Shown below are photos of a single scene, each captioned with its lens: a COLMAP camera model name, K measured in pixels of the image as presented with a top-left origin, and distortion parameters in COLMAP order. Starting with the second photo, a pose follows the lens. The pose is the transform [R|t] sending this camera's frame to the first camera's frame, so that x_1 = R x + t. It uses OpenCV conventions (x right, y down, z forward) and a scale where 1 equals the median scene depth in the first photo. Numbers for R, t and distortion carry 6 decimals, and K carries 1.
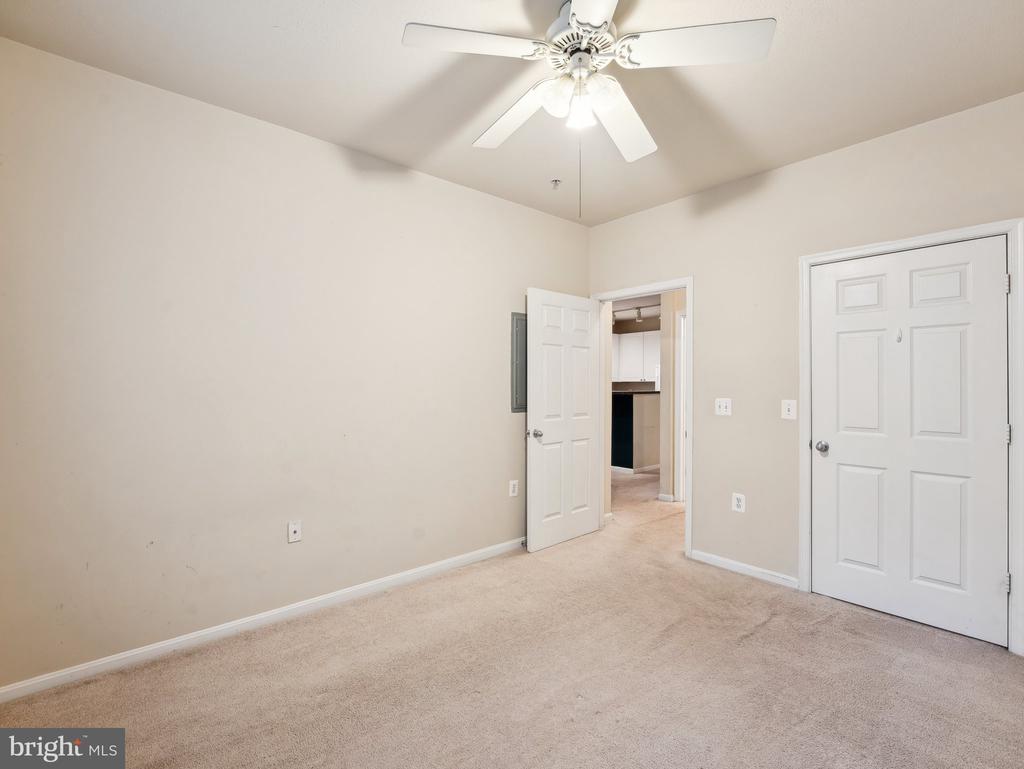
lens RADIAL K [[472.6, 0, 516.4], [0, 472.6, 384.8], [0, 0, 1]] dist [-0.013086, 0.000834]
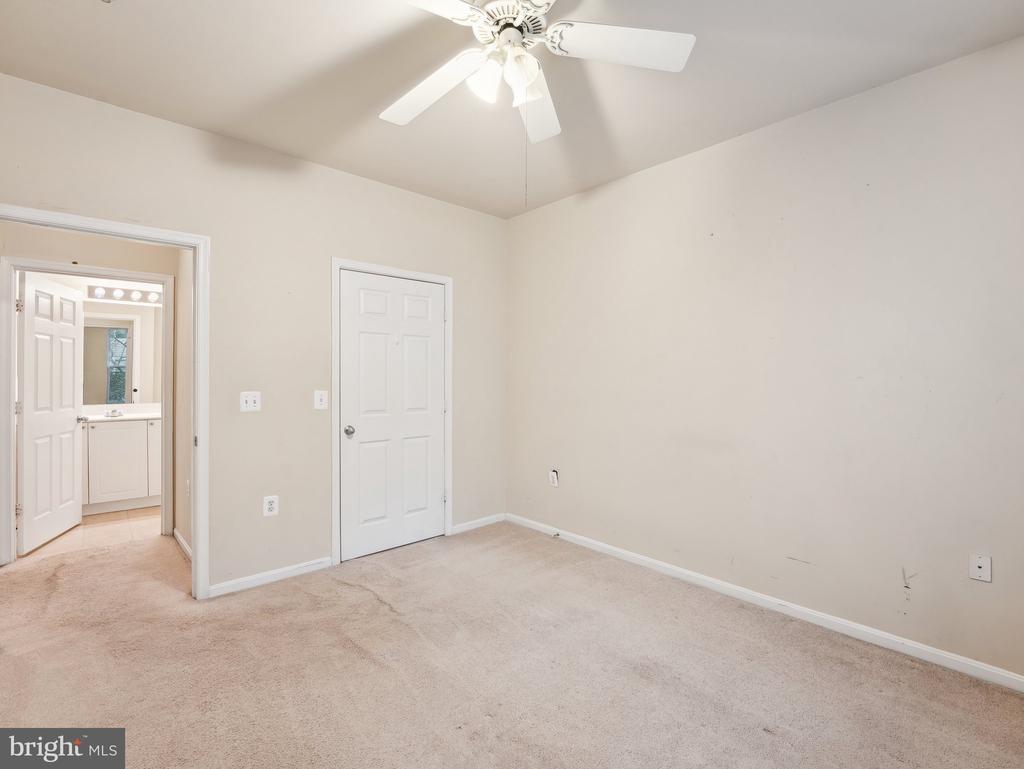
lens RADIAL K [[472.6, 0, 507.6], [0, 472.6, 380.0], [0, 0, 1]] dist [-0.013086, 0.000834]
pose [[-0.008001, 0.000295, 0.999968, -0.472196], [0.004625, 0.999989, -0.000258, 0.010793], [-0.999957, 0.004623, -0.008002, 0.588510]]
